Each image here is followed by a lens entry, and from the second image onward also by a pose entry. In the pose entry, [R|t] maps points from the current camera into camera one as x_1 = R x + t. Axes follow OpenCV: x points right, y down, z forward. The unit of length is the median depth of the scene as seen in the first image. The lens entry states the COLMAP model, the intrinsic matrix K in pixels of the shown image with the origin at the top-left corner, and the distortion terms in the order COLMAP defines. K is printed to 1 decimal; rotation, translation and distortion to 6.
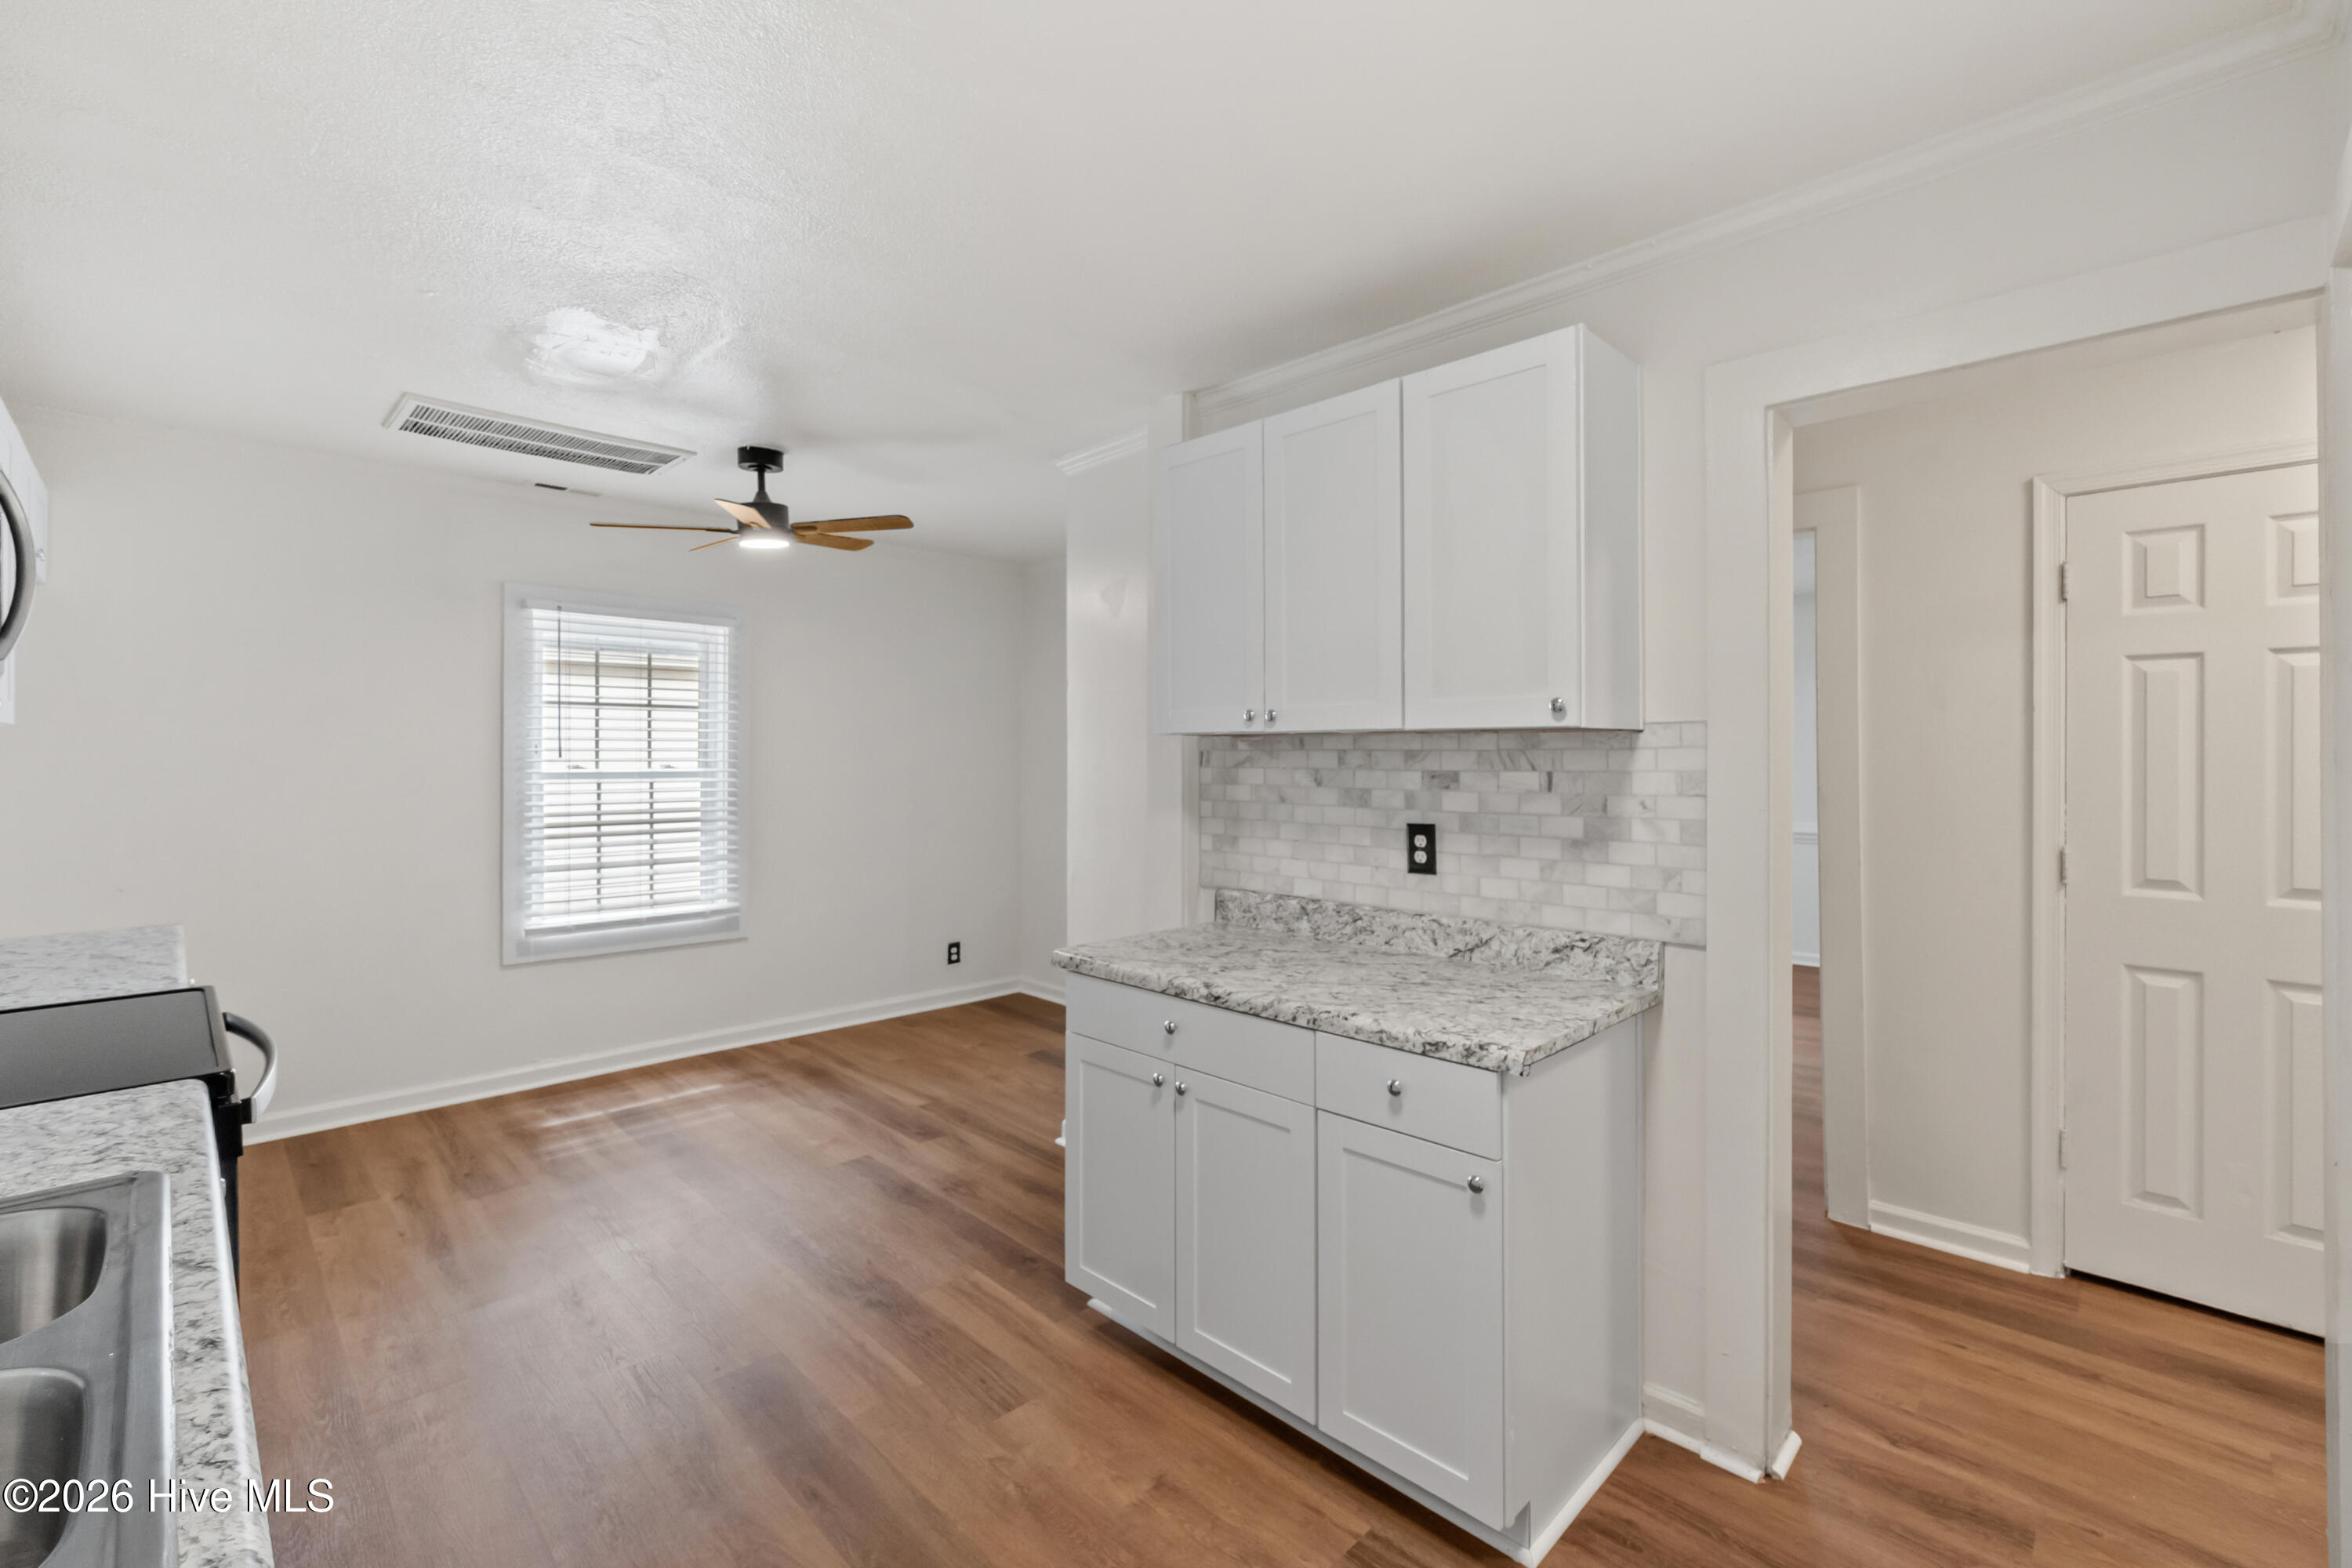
lens RADIAL K [[1012.8, 0, 1166.5], [0, 1012.8, 760.3], [0, 0, 1]] dist [-0.015743, 0.008163]
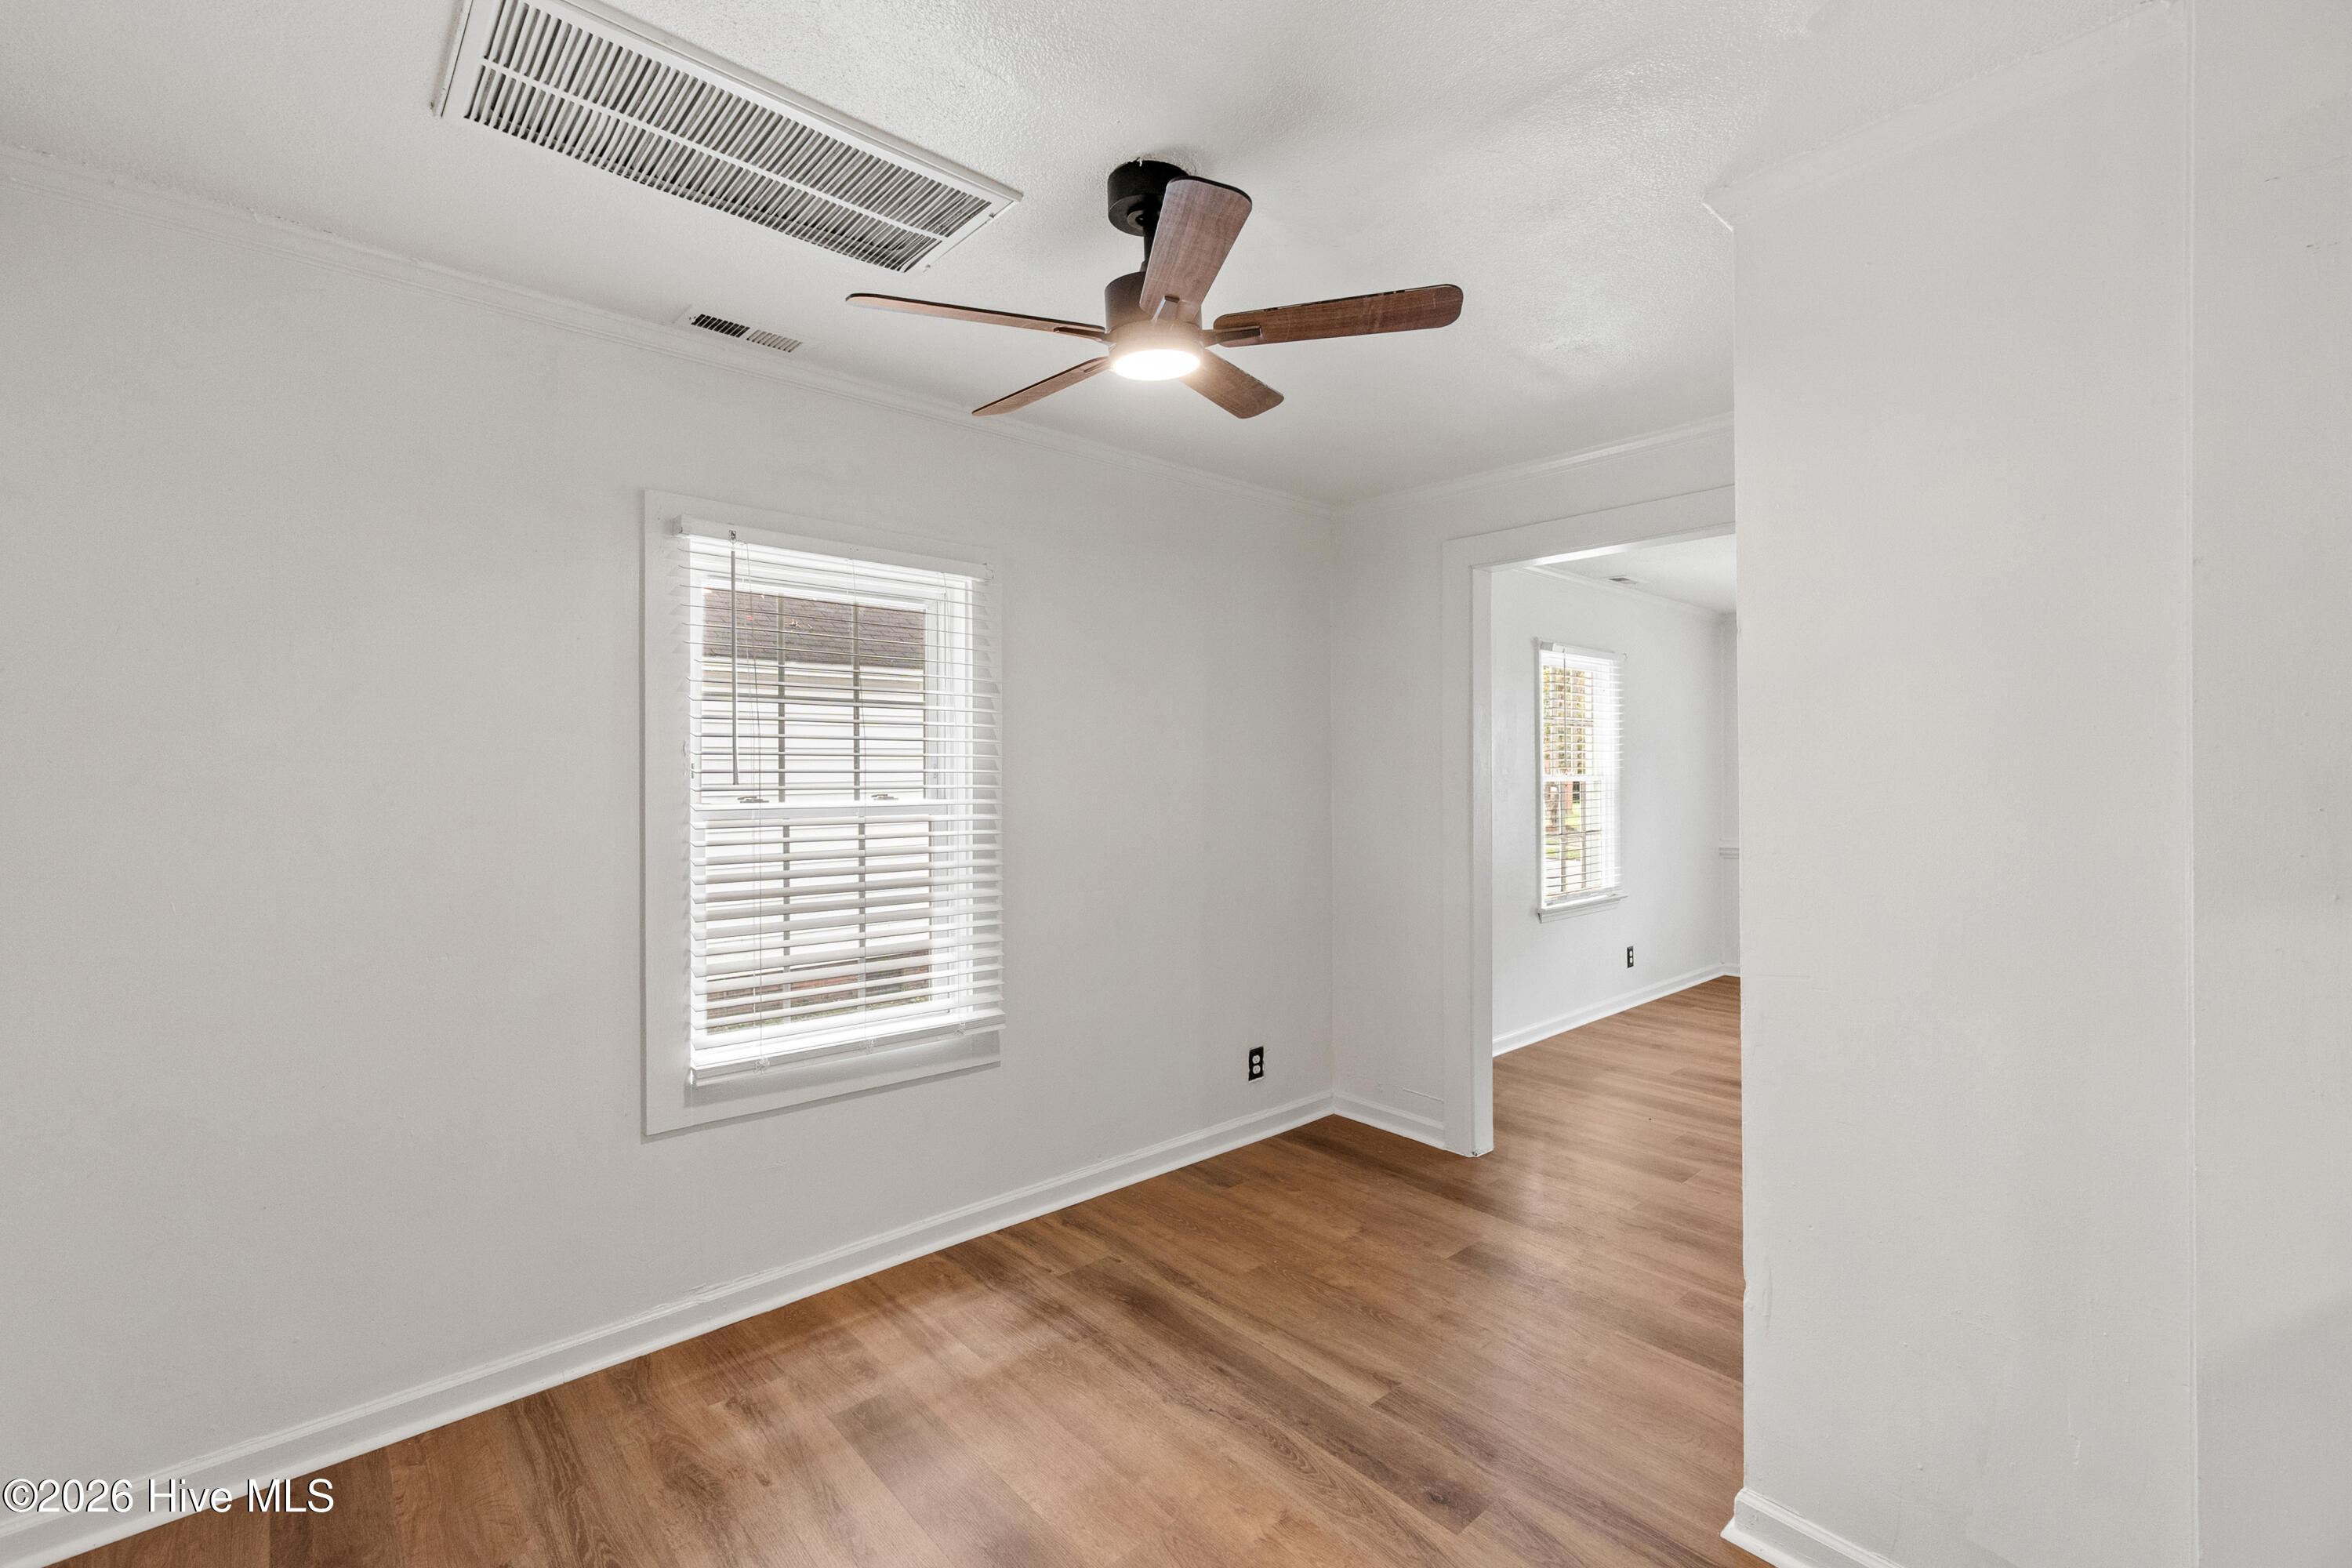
lens RADIAL K [[1028.5, 0, 1178.8], [0, 1028.5, 781.8], [0, 0, 1]] dist [0.000615, 0.000423]
pose [[0.998399, -0.005609, -0.056277, -0.303801], [0.005646, 0.999984, 0.000504, -0.003342], [0.056273, -0.000821, 0.998415, 0.404081]]
